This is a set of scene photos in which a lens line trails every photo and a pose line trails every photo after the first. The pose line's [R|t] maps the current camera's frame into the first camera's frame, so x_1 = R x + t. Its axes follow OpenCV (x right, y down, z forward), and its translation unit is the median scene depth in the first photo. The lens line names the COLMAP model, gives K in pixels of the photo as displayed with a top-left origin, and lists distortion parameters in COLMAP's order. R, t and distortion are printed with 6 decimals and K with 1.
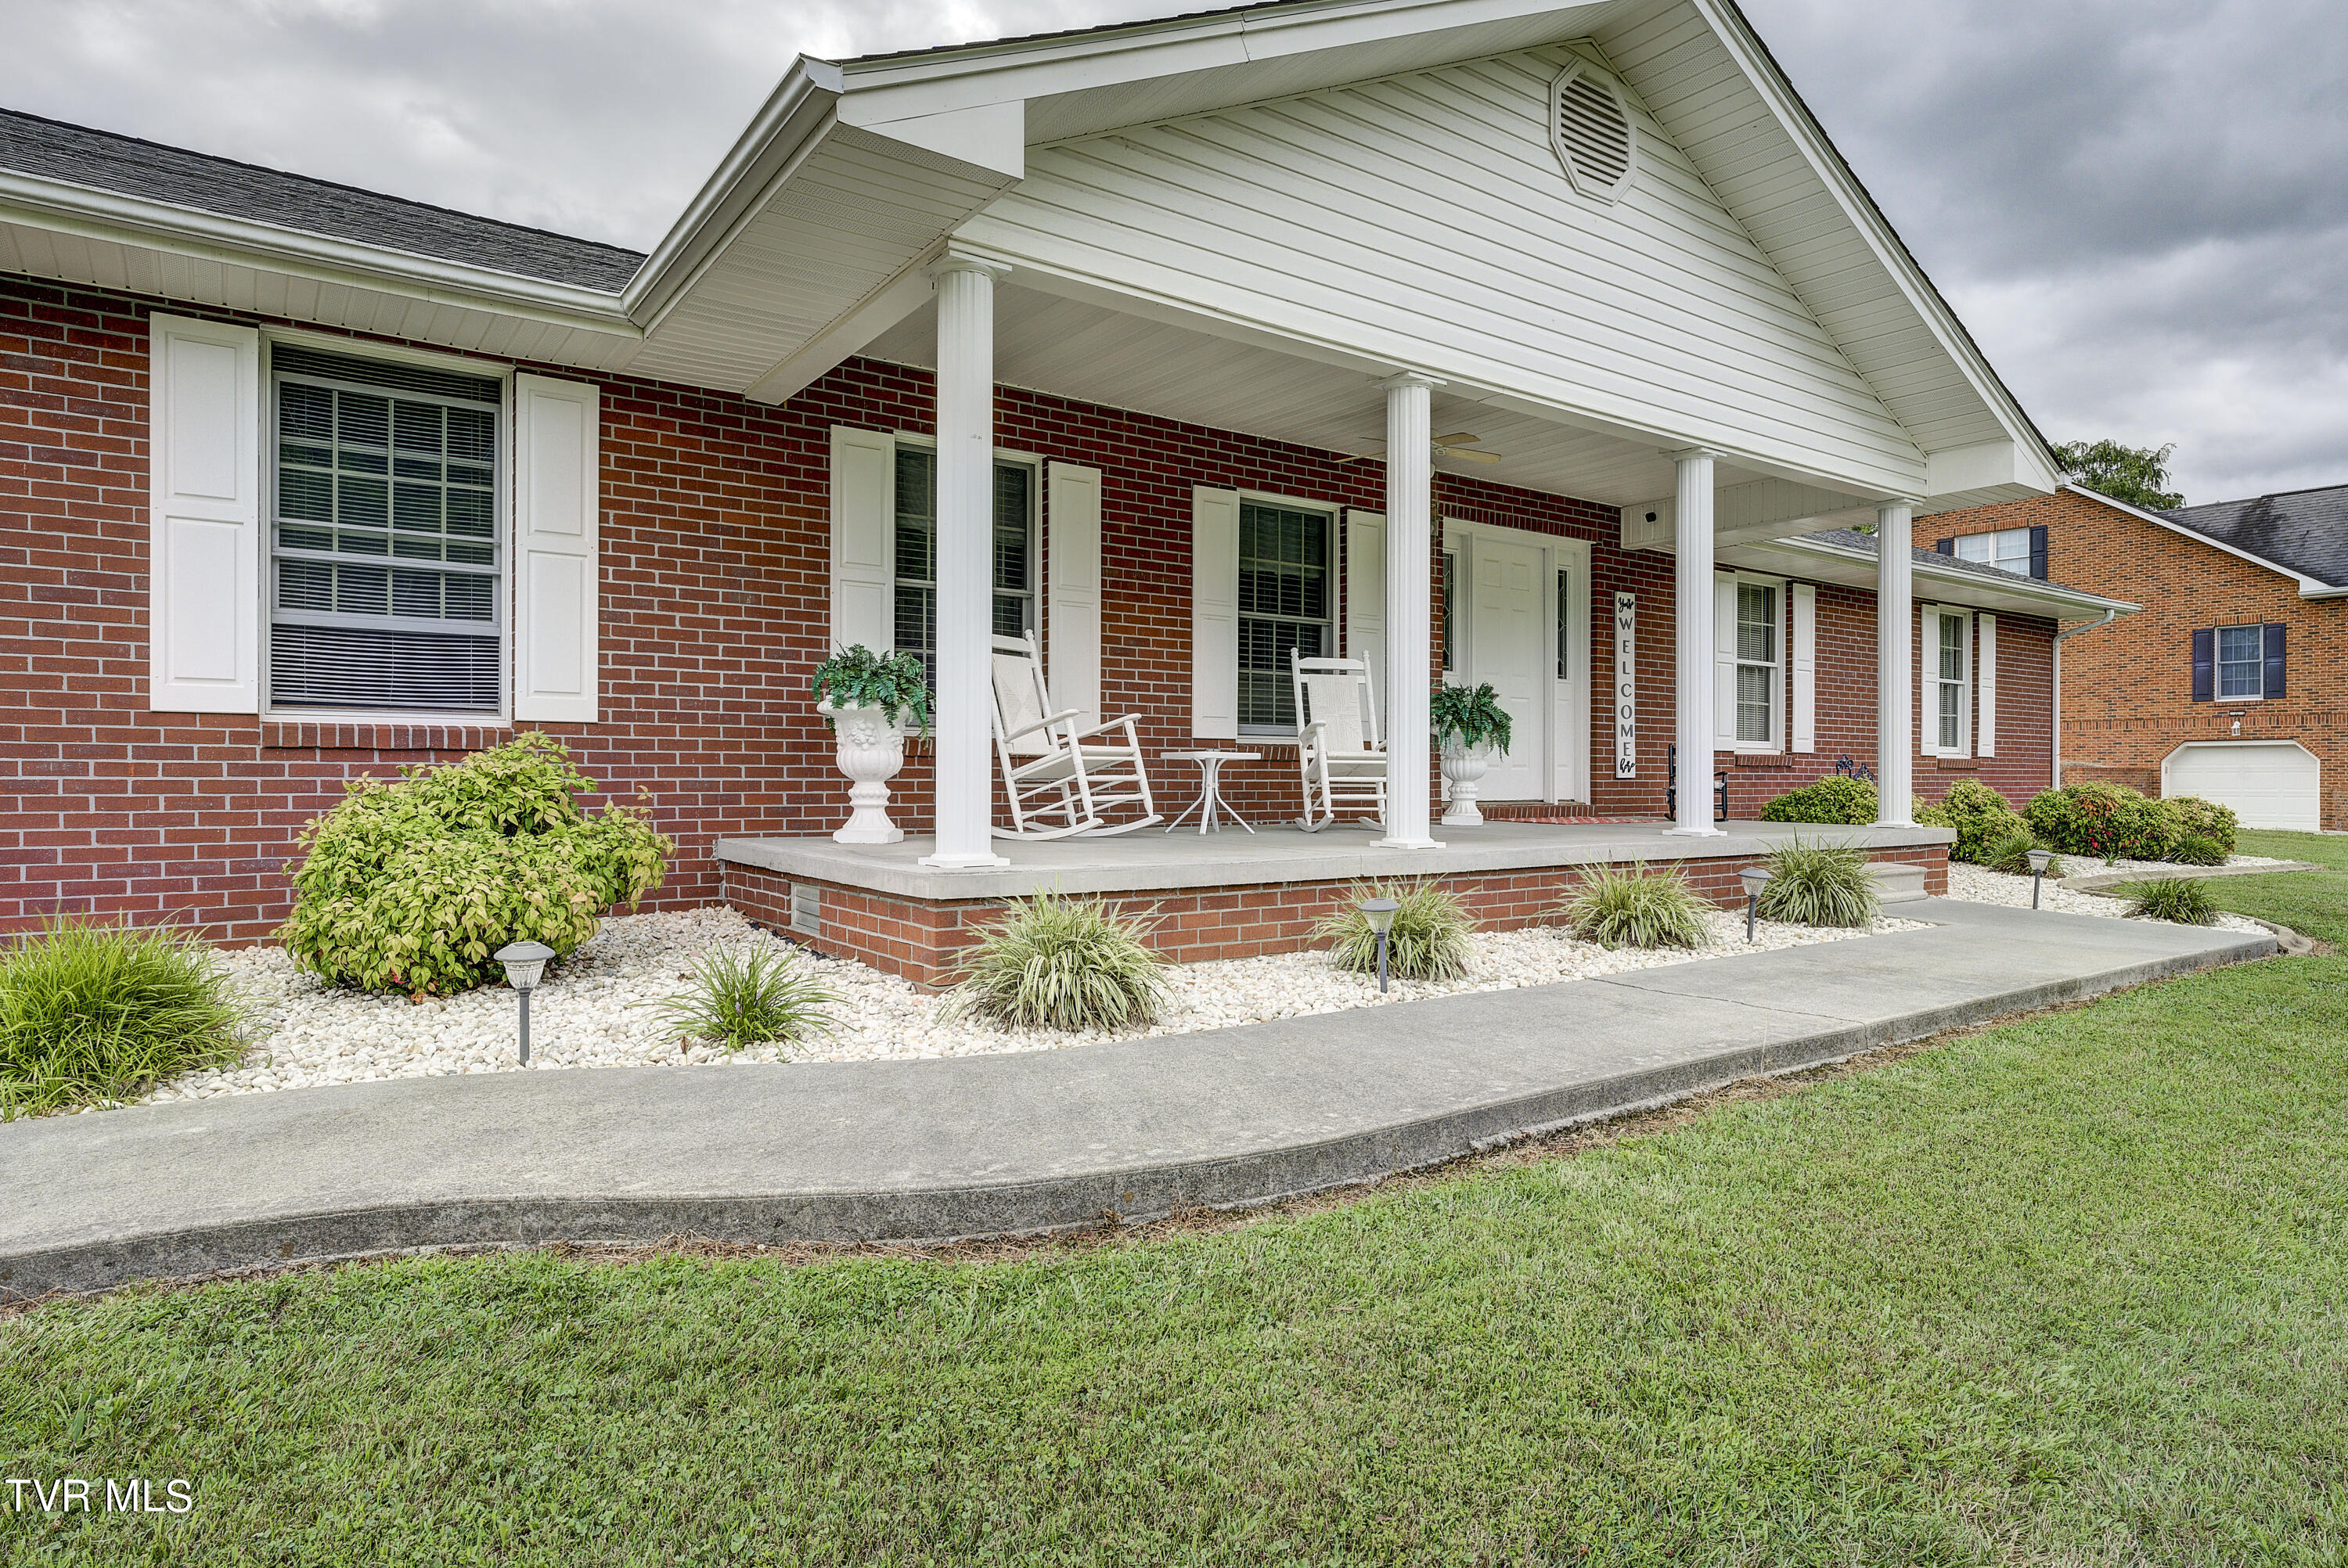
lens RADIAL K [[1288.2, 0, 1168.1], [0, 1288.2, 782.2], [0, 0, 1]] dist [0.003124, -0.003515]
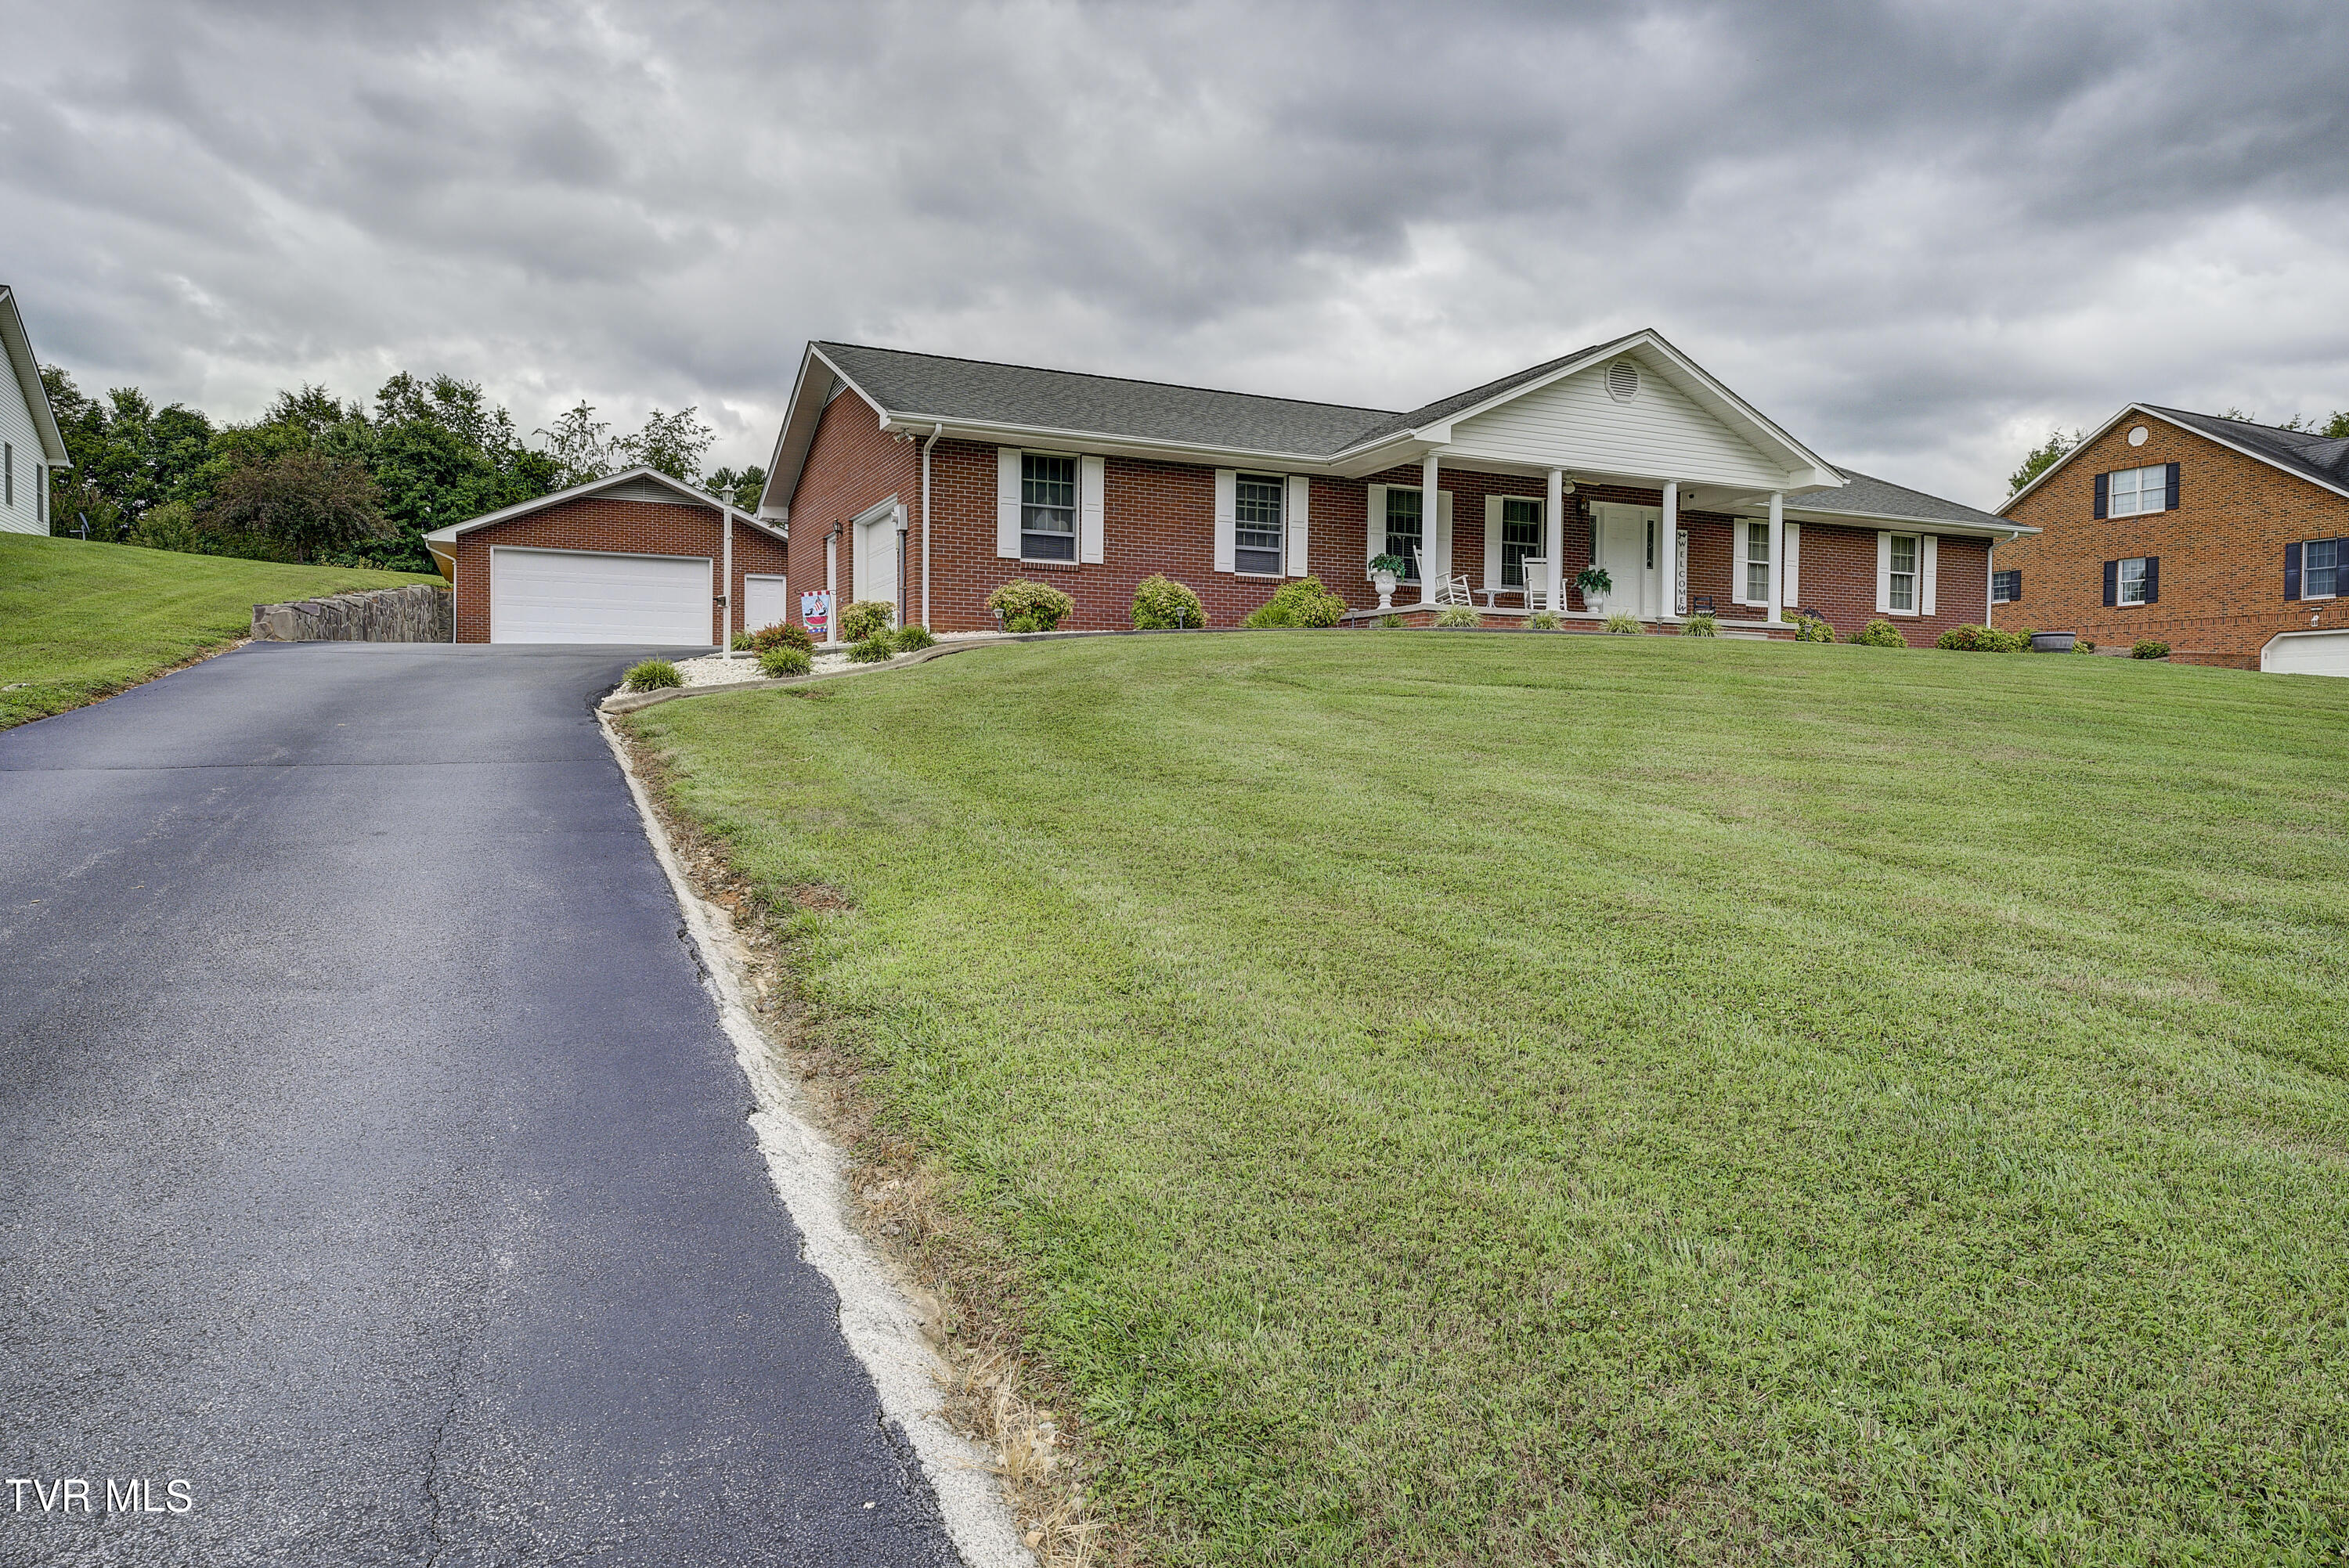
lens RADIAL K [[1497.0, 0, 1163.3], [0, 1497.0, 780.2], [0, 0, 1]] dist [0.015864, 0.001227]
pose [[0.984705, 0.009031, -0.173996, -0.088254], [-0.005805, 0.999802, 0.019043, 0.296926], [0.174134, -0.017742, 0.984562, -2.114942]]
